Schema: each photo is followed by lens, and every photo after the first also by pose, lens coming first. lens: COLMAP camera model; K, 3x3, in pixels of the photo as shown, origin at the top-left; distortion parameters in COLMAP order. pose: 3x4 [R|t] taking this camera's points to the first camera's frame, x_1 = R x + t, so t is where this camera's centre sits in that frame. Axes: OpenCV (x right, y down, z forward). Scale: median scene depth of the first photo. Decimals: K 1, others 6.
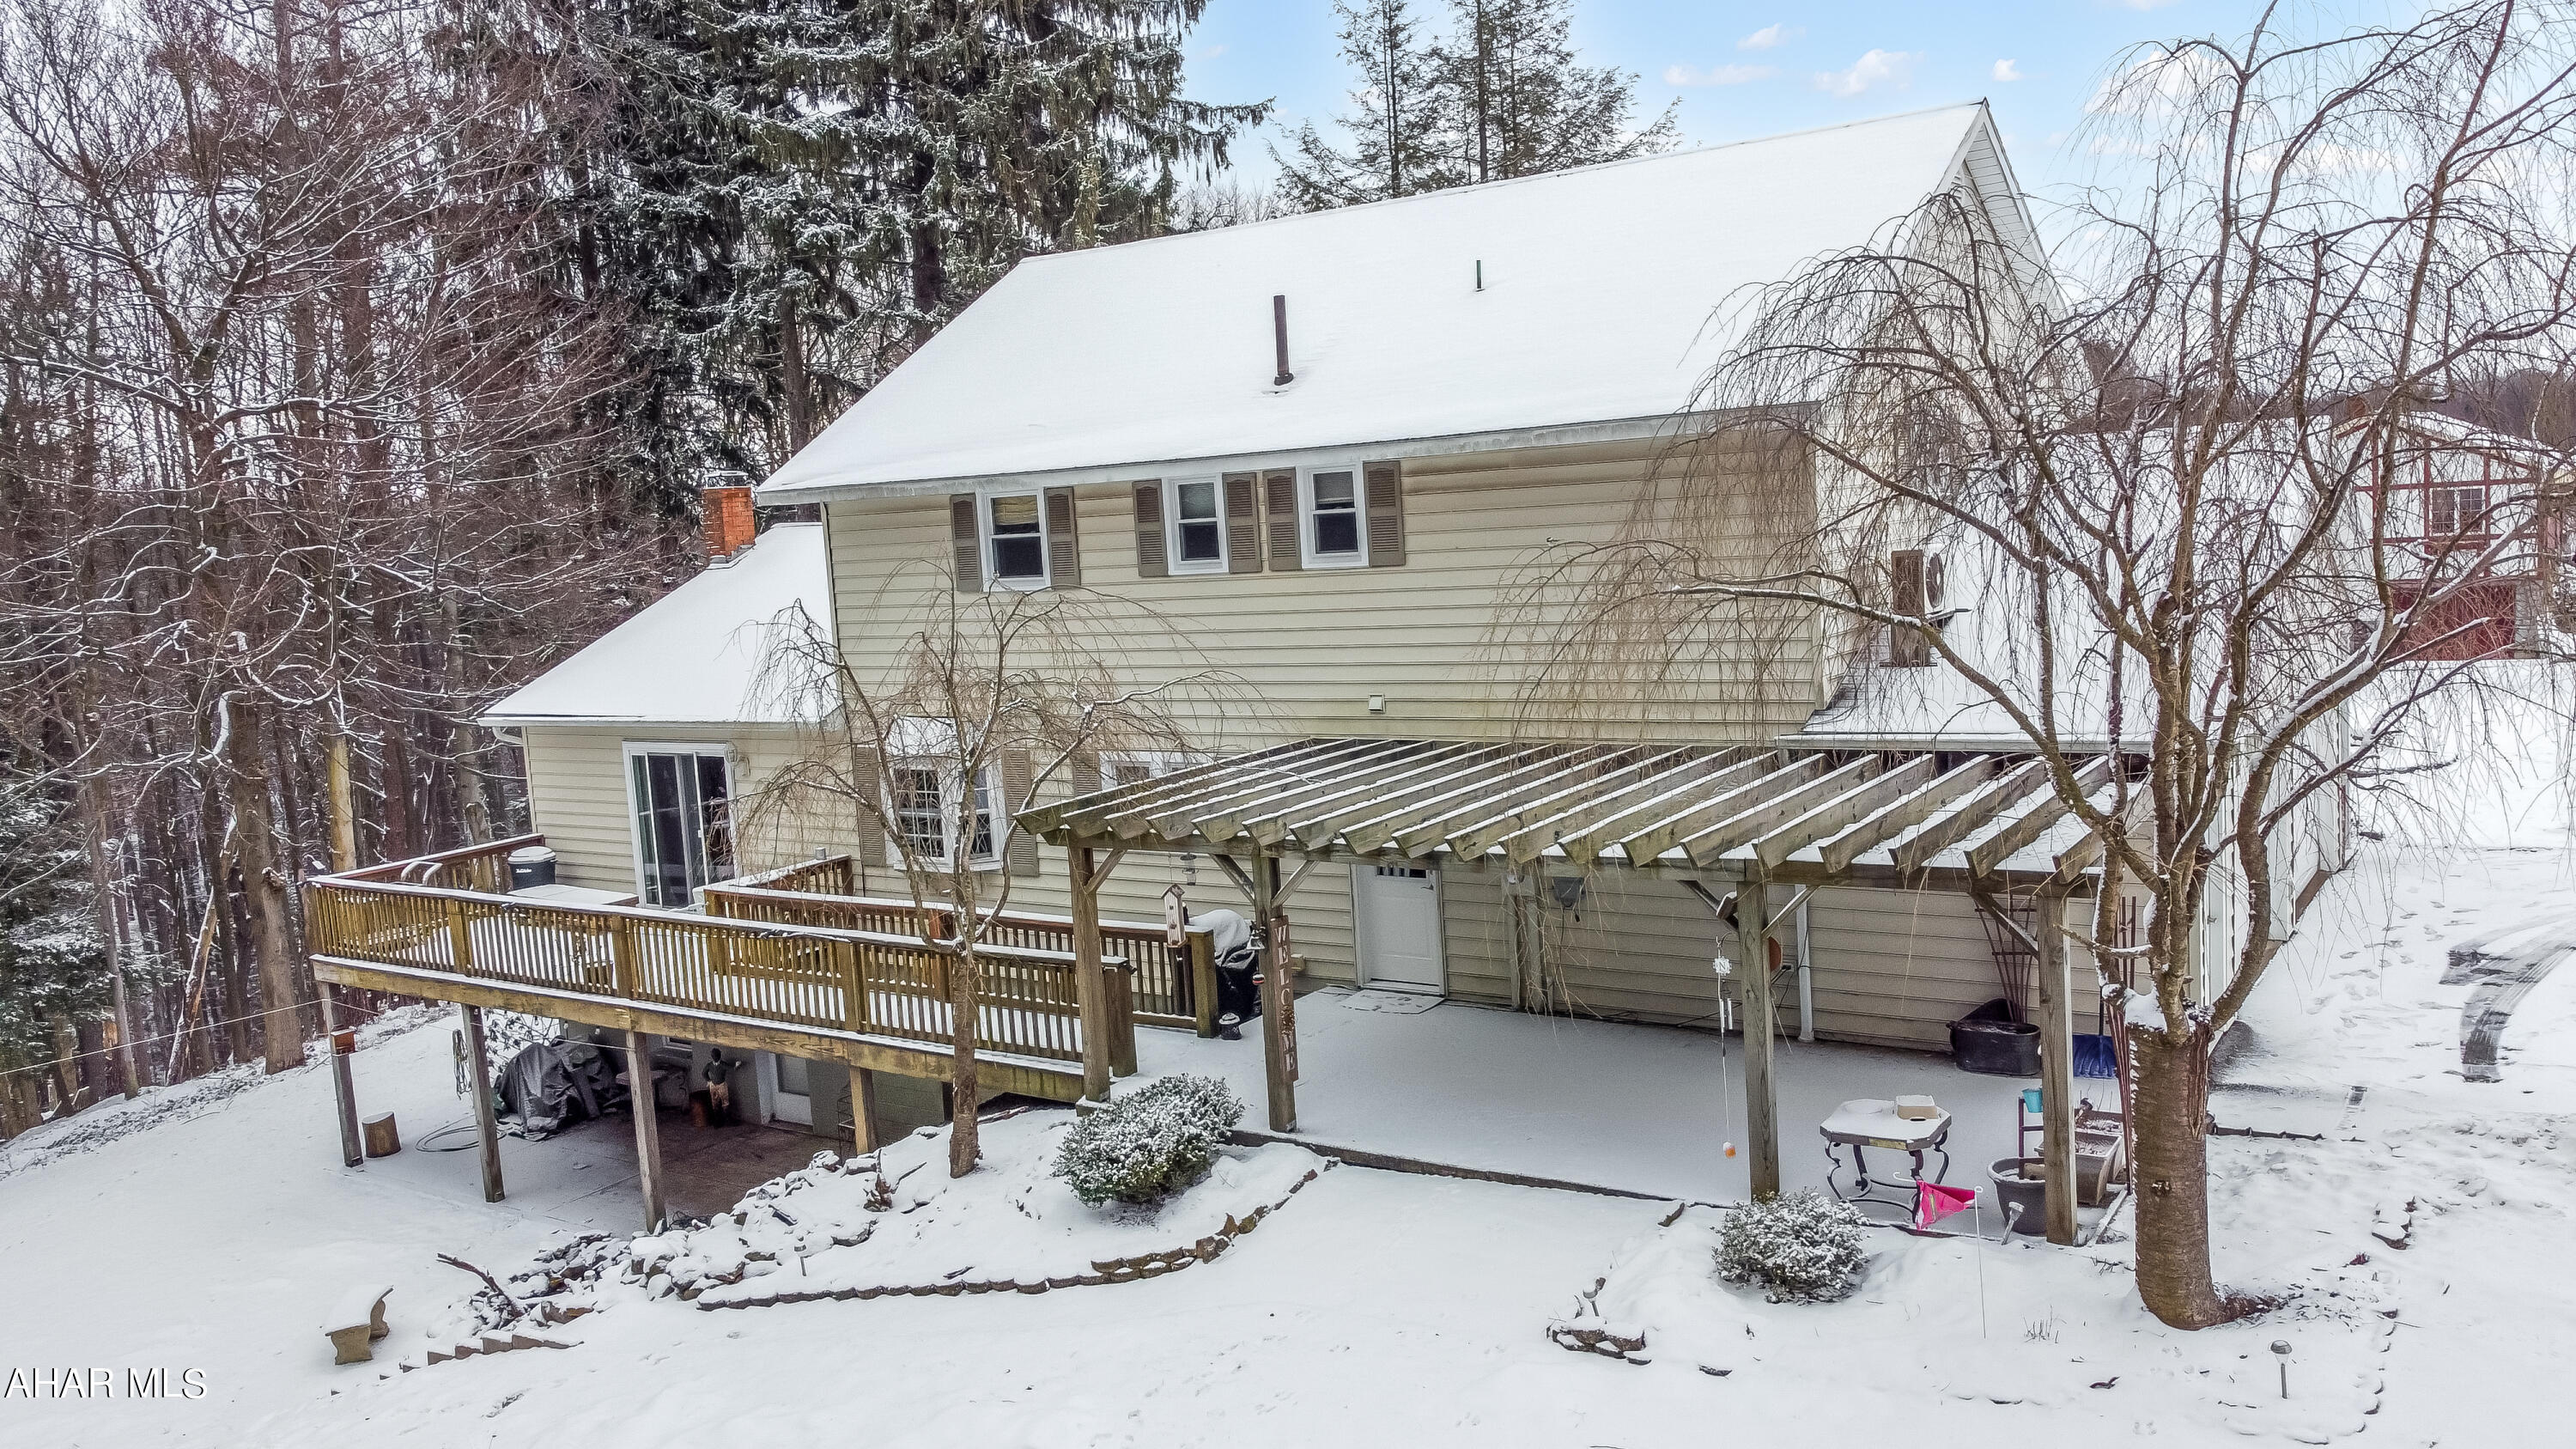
lens RADIAL K [[1997.7, 0, 1283.4], [0, 1997.7, 720.4], [0, 0, 1]] dist [0.002749, -0.016069]
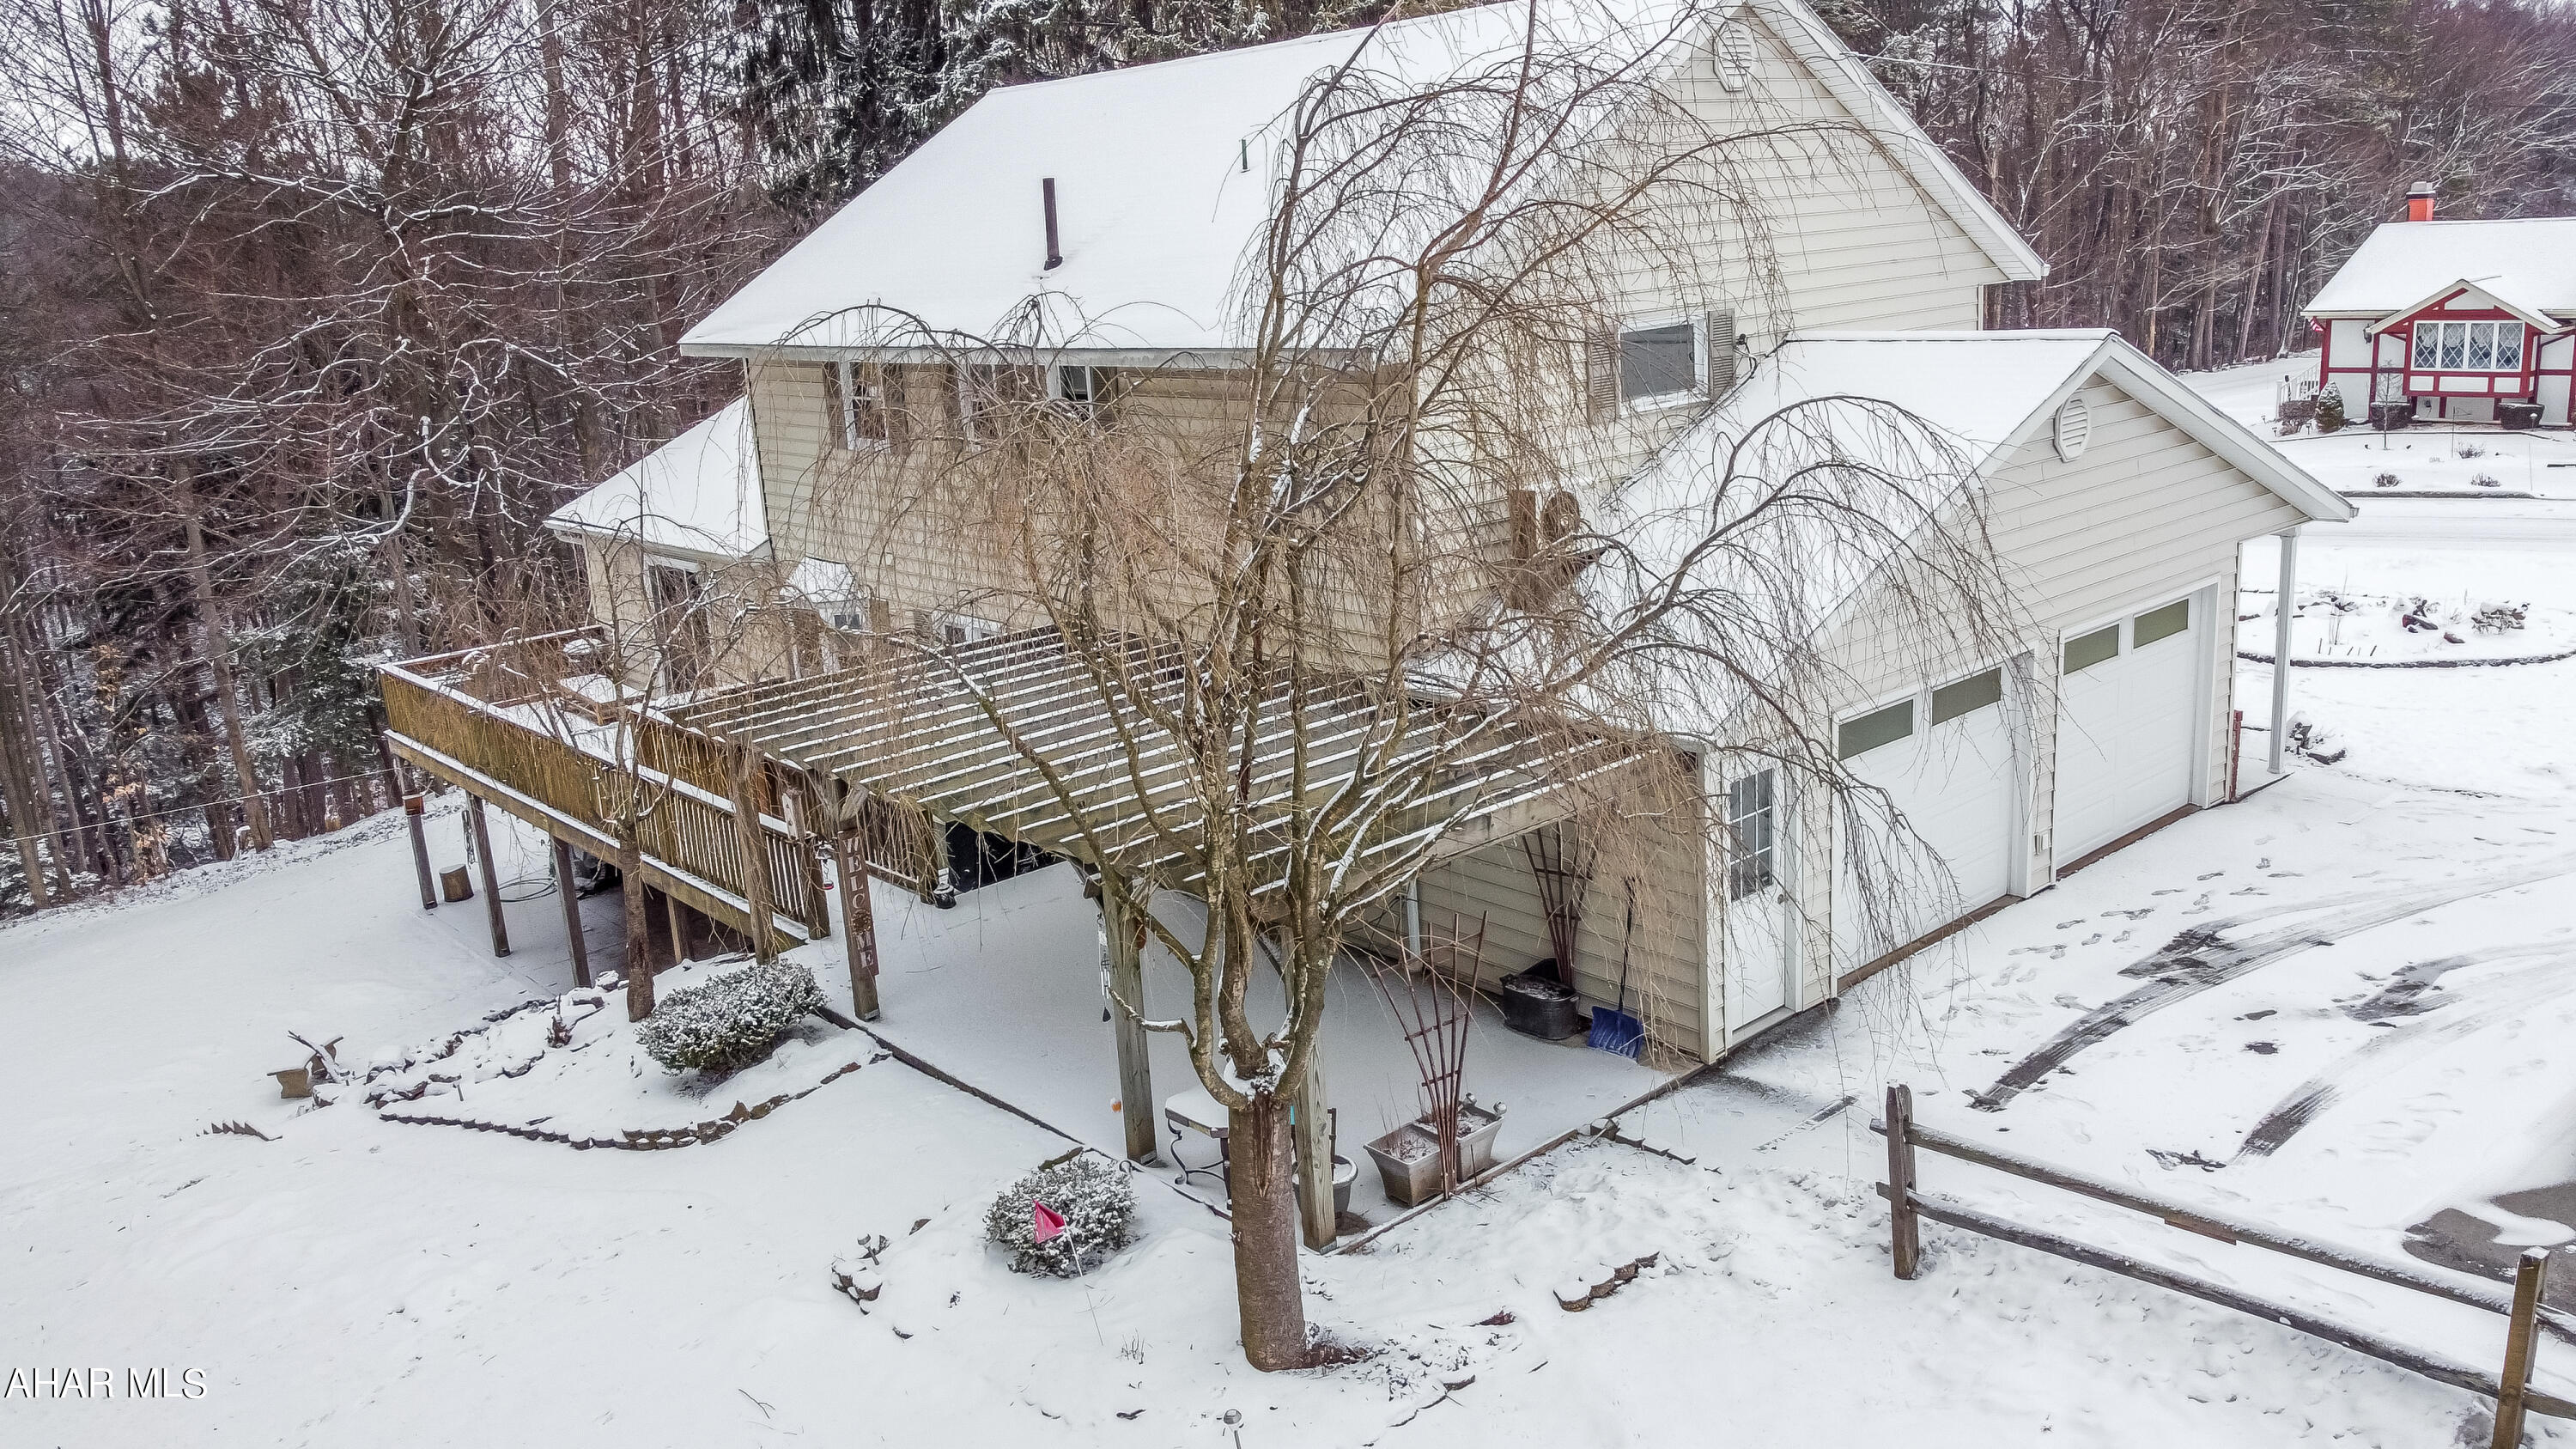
lens RADIAL K [[1997.7, 0, 1295.2], [0, 1997.7, 732.8], [0, 0, 1]] dist [0.002749, -0.016069]
pose [[0.966529, 0.068458, -0.247255, 0.397519], [-0.027812, 0.986021, 0.164283, -0.110003], [0.255045, -0.151908, 0.954922, 0.032557]]
